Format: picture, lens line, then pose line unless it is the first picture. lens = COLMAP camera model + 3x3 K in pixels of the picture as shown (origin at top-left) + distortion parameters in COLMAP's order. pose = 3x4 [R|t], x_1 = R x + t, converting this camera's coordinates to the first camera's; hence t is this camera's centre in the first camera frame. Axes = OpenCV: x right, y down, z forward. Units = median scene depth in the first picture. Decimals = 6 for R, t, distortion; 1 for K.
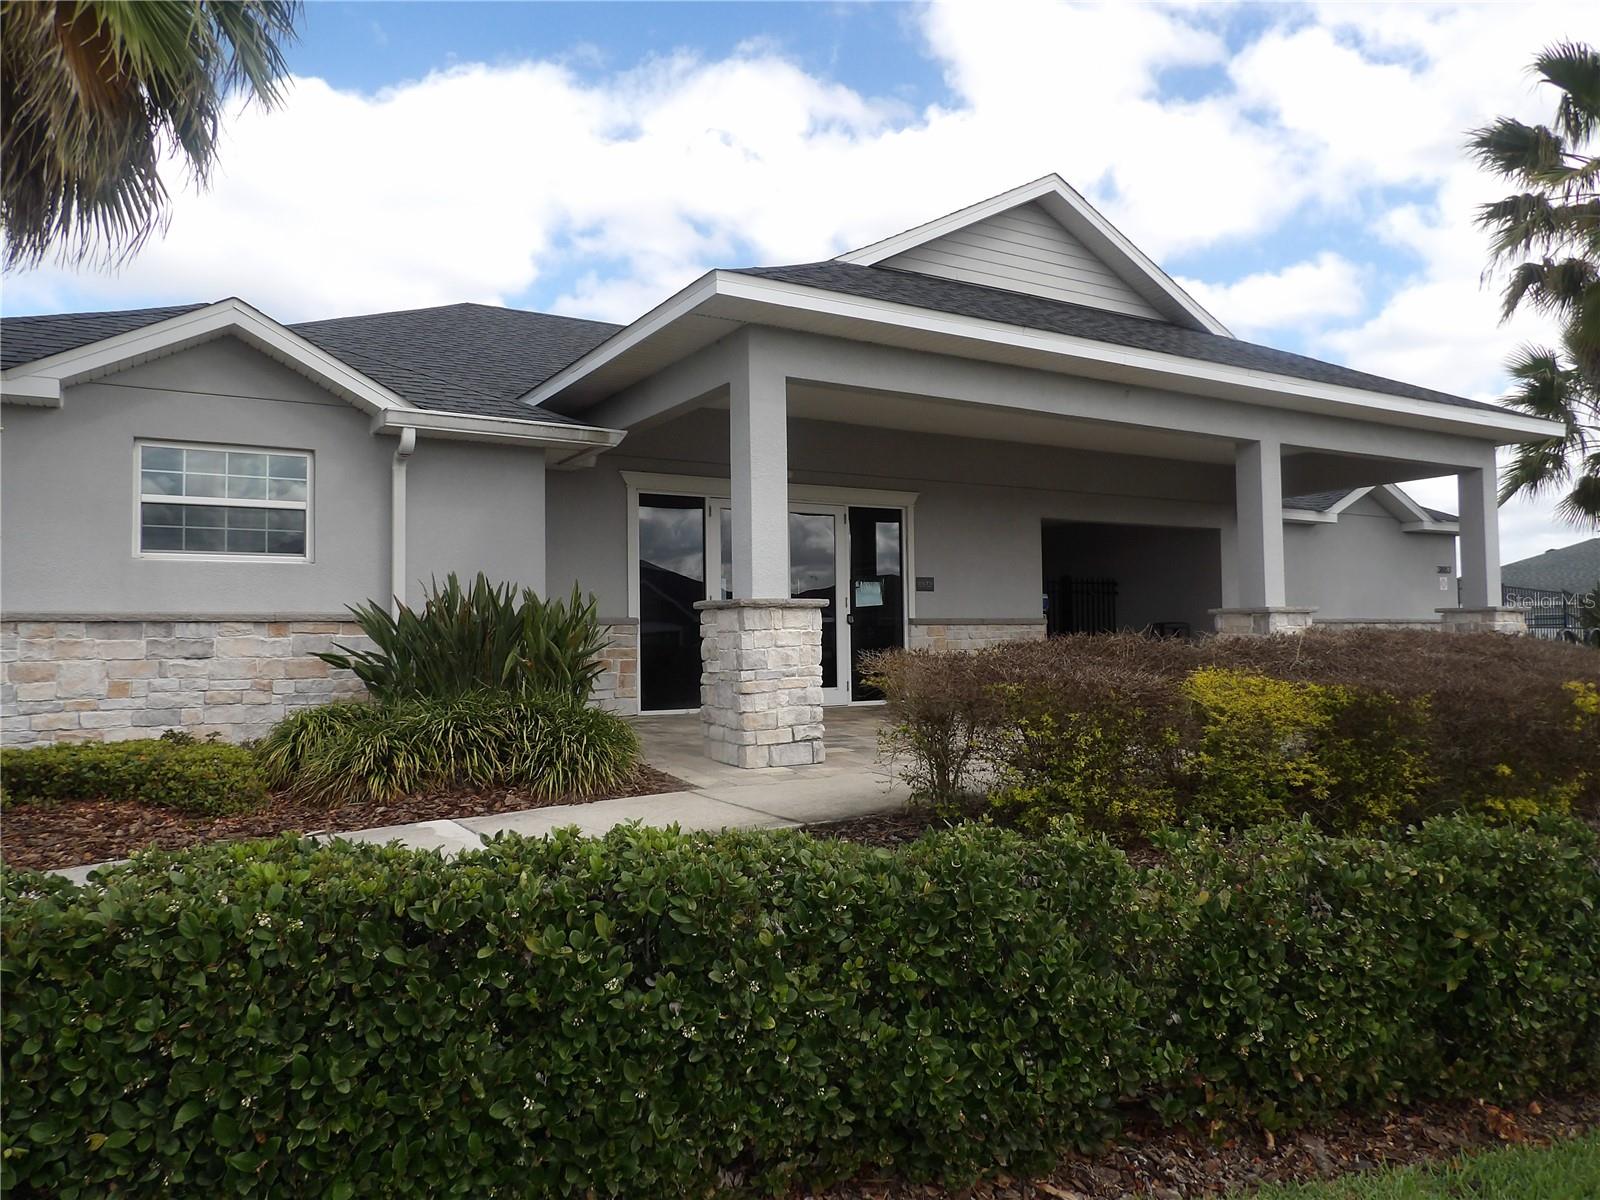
lens RADIAL K [[1125.6, 0, 803.7], [0, 1125.6, 600.2], [0, 0, 1]] dist [-0.012355, -0.001334]
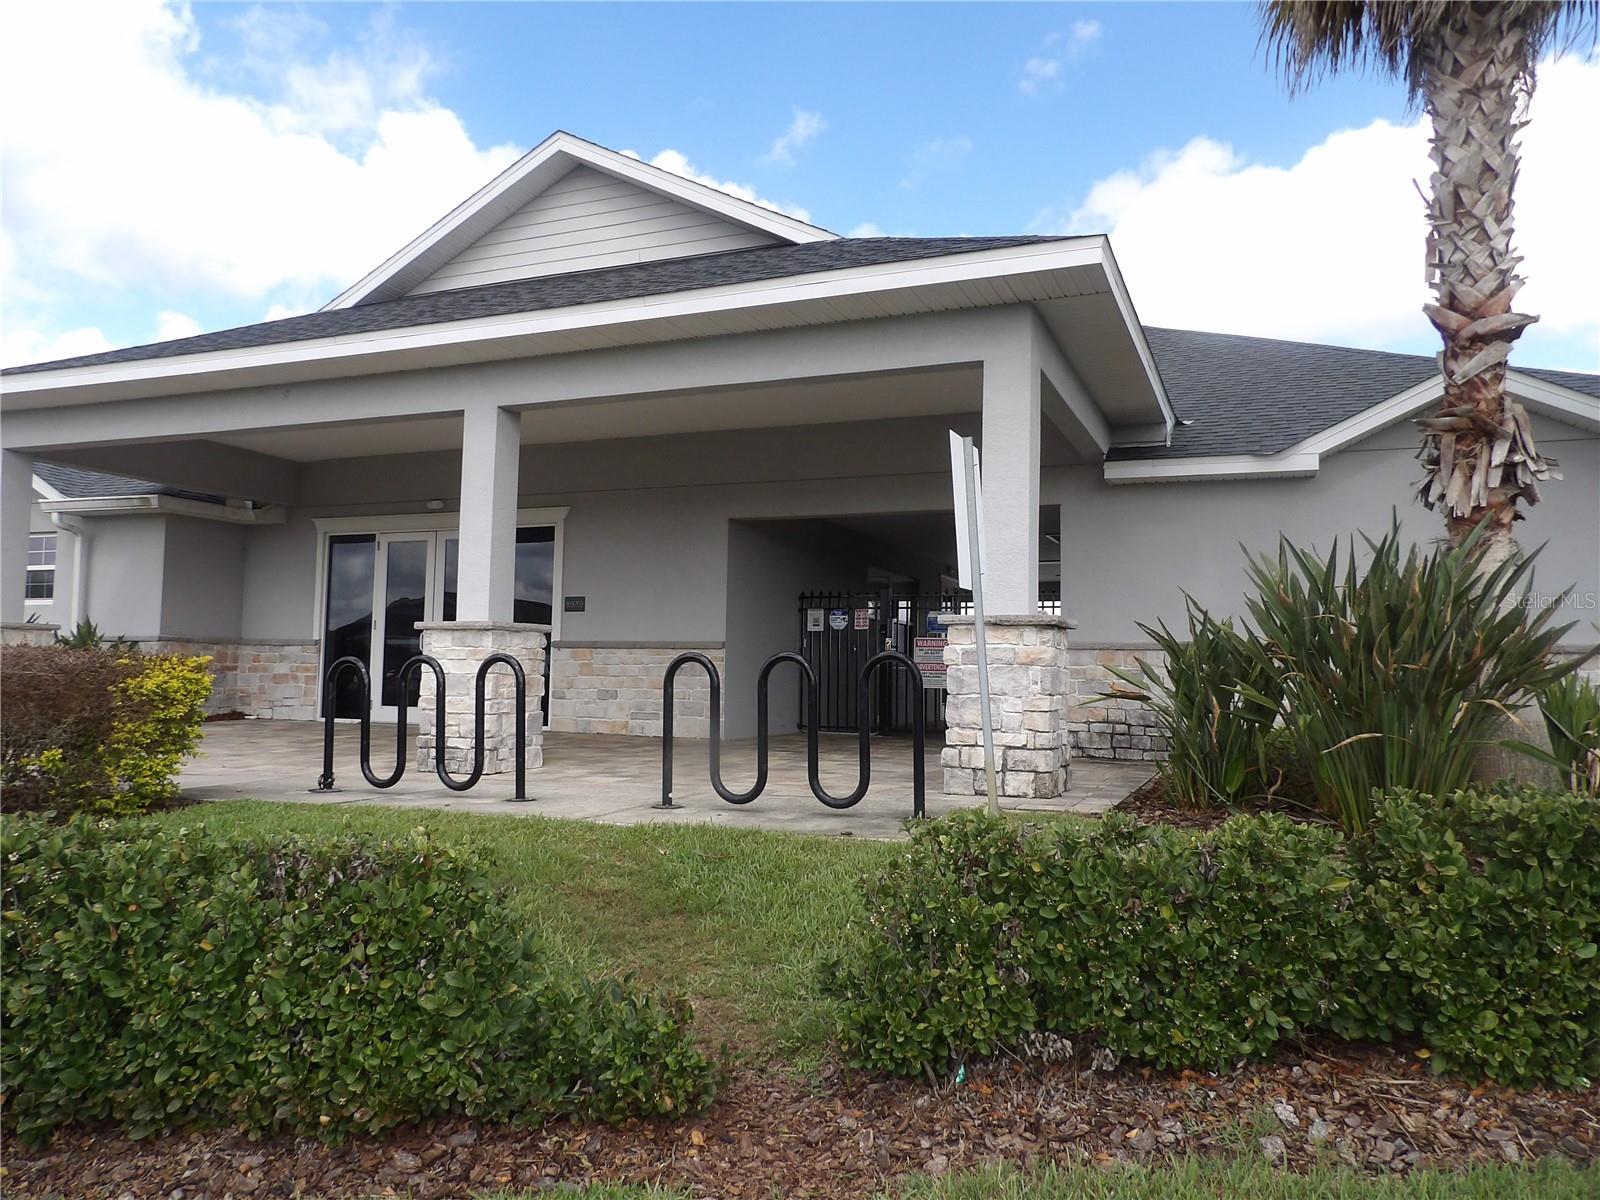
lens RADIAL K [[1125.6, 0, 803.6], [0, 1125.6, 597.1], [0, 0, 1]] dist [-0.012355, -0.001334]
pose [[0.601467, -0.032297, -0.798245, 0.994381], [0.006875, 0.999355, -0.035253, 0.014418], [0.798868, 0.015716, 0.601301, 0.615367]]
